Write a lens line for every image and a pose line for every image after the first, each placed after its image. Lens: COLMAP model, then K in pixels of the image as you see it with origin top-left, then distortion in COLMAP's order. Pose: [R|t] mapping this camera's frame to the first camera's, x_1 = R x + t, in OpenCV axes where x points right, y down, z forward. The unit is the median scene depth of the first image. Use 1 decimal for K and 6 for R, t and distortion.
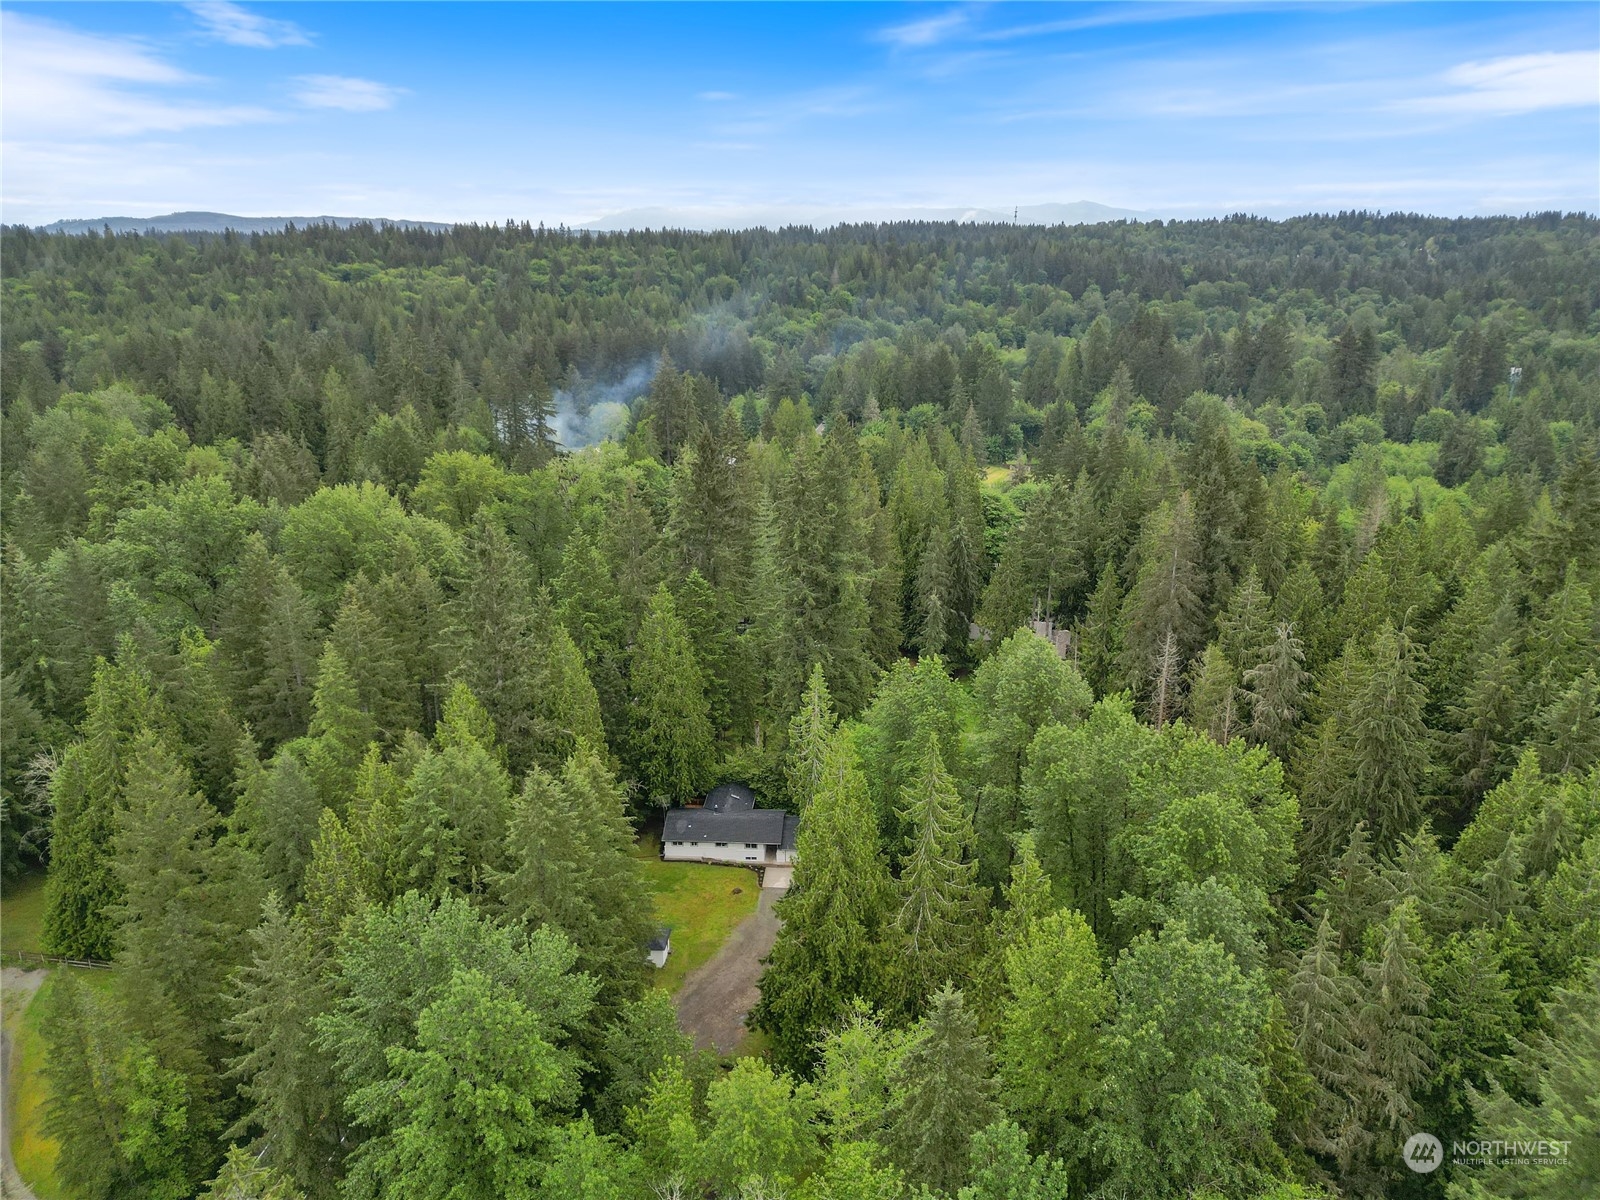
lens RADIAL K [[1114.8, 0, 800.0], [0, 1114.8, 600.0], [0, 0, 1]] dist [0.106092, -0.118660]
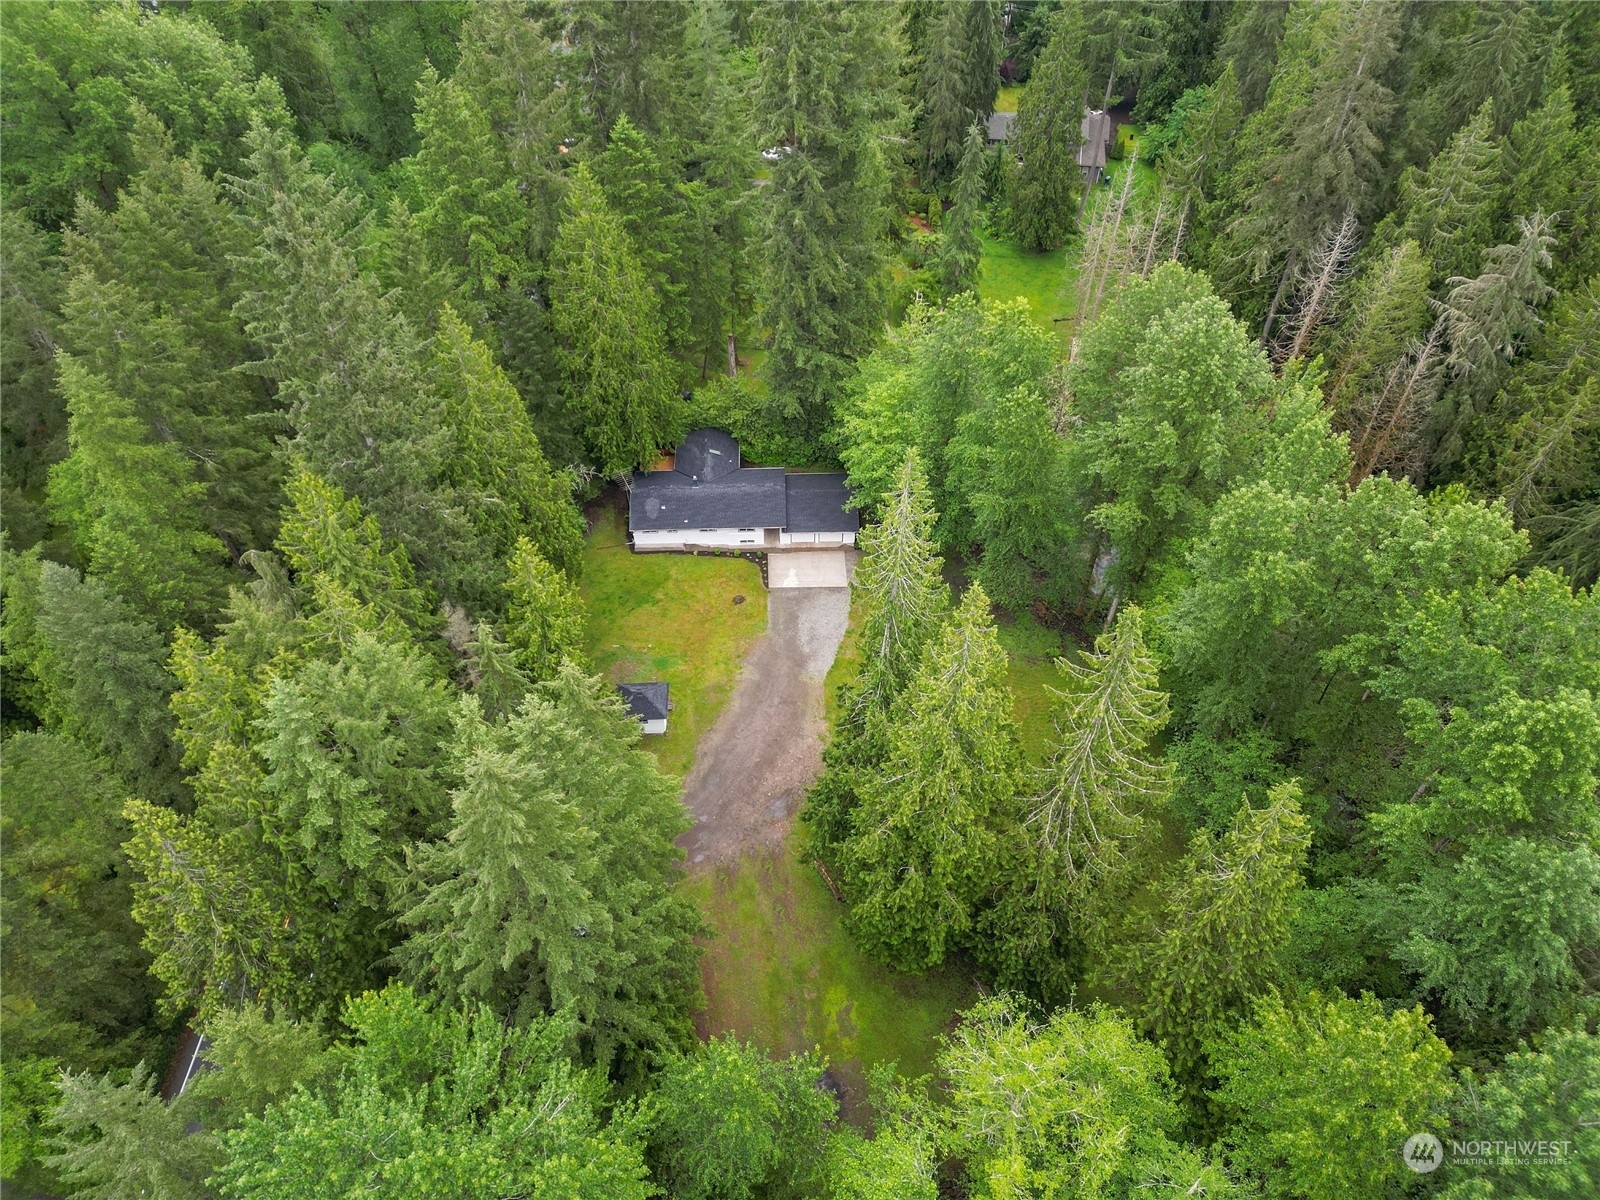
lens RADIAL K [[1114.8, 0, 800.0], [0, 1114.8, 600.0], [0, 0, 1]] dist [0.106092, -0.118660]
pose [[0.994693, -0.075269, 0.070143, -0.063675], [0.030169, 0.865169, 0.500572, -0.118542], [-0.098363, -0.495799, 0.862849, 0.306323]]
